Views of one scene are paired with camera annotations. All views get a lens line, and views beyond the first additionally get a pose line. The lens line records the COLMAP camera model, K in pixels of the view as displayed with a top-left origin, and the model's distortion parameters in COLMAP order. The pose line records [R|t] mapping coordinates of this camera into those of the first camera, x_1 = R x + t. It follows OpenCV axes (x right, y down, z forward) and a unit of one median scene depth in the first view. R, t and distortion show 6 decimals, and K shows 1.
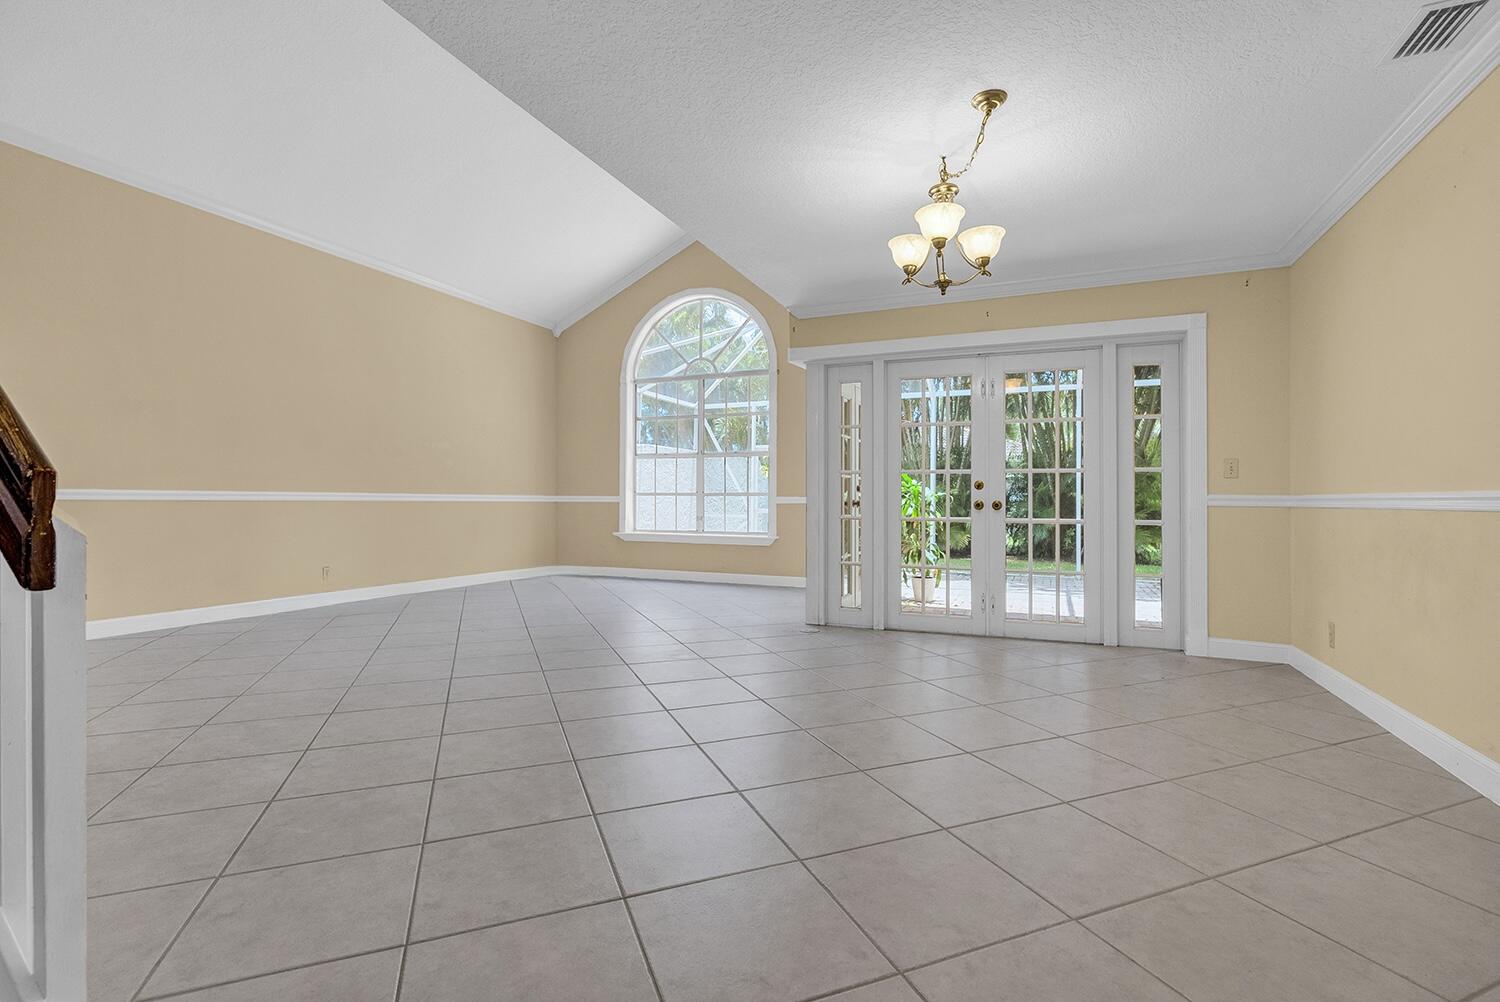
lens RADIAL K [[678.7, 0, 750.0], [0, 678.7, 501.0], [0, 0, 1]] dist [-0.057788, 0.000083]
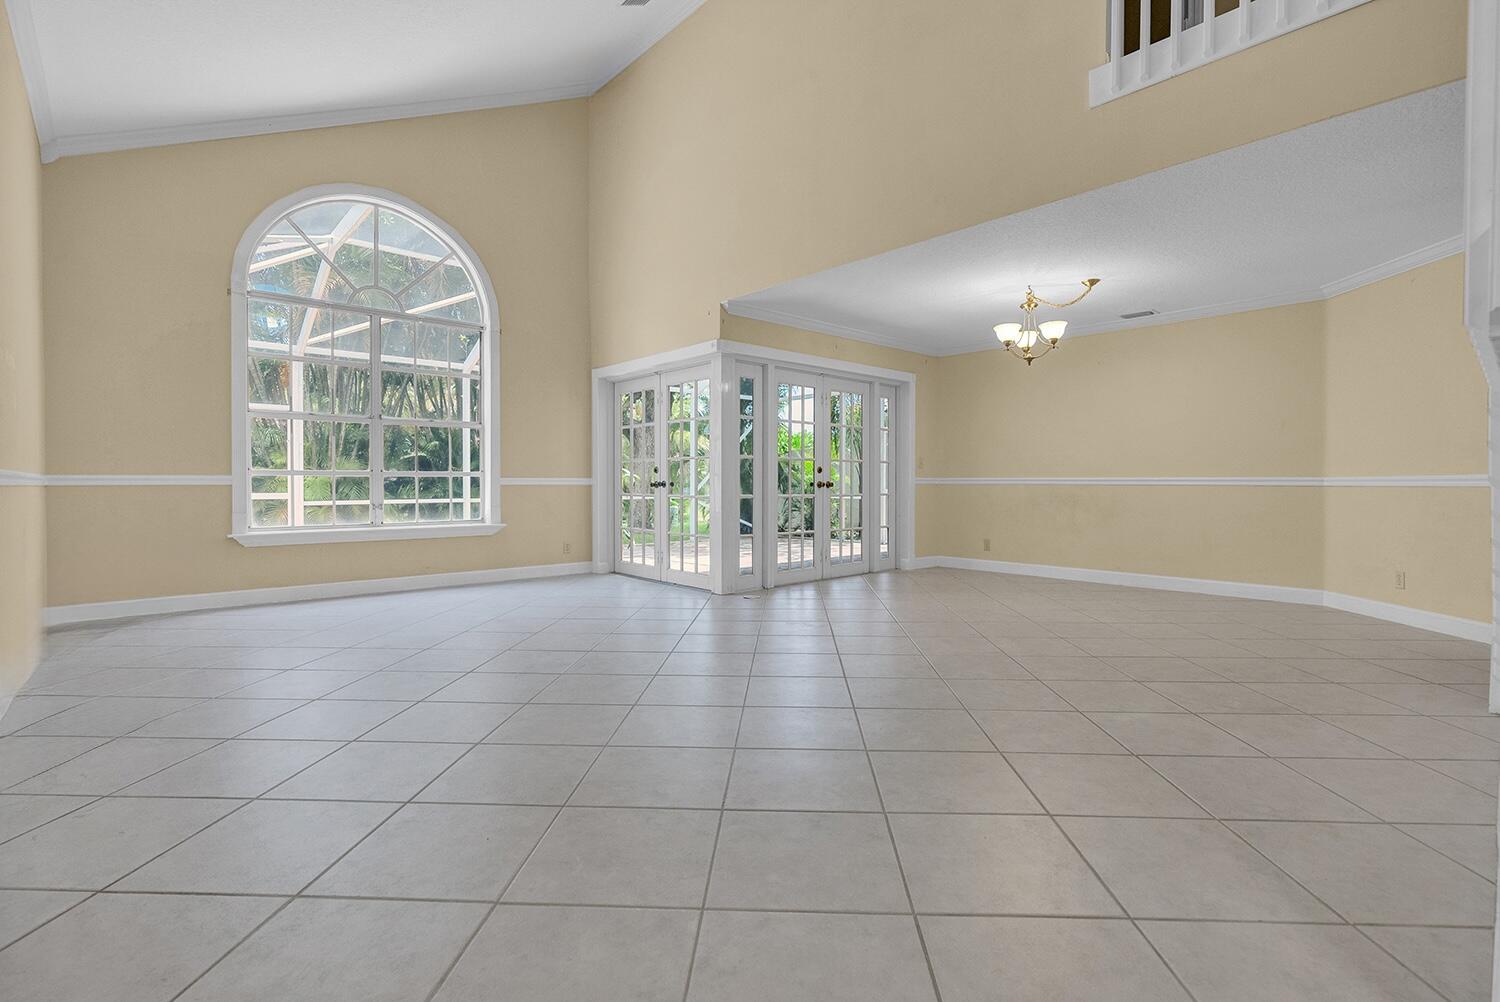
lens RADIAL K [[689.3, 0, 765.1], [0, 689.3, 500.3], [0, 0, 1]] dist [0.001943, 0.000317]
pose [[0.414363, -0.026034, 0.909739, -0.886013], [0.002610, 0.999621, 0.027418, -0.000372], [-0.910108, -0.008987, 0.414273, 0.459593]]
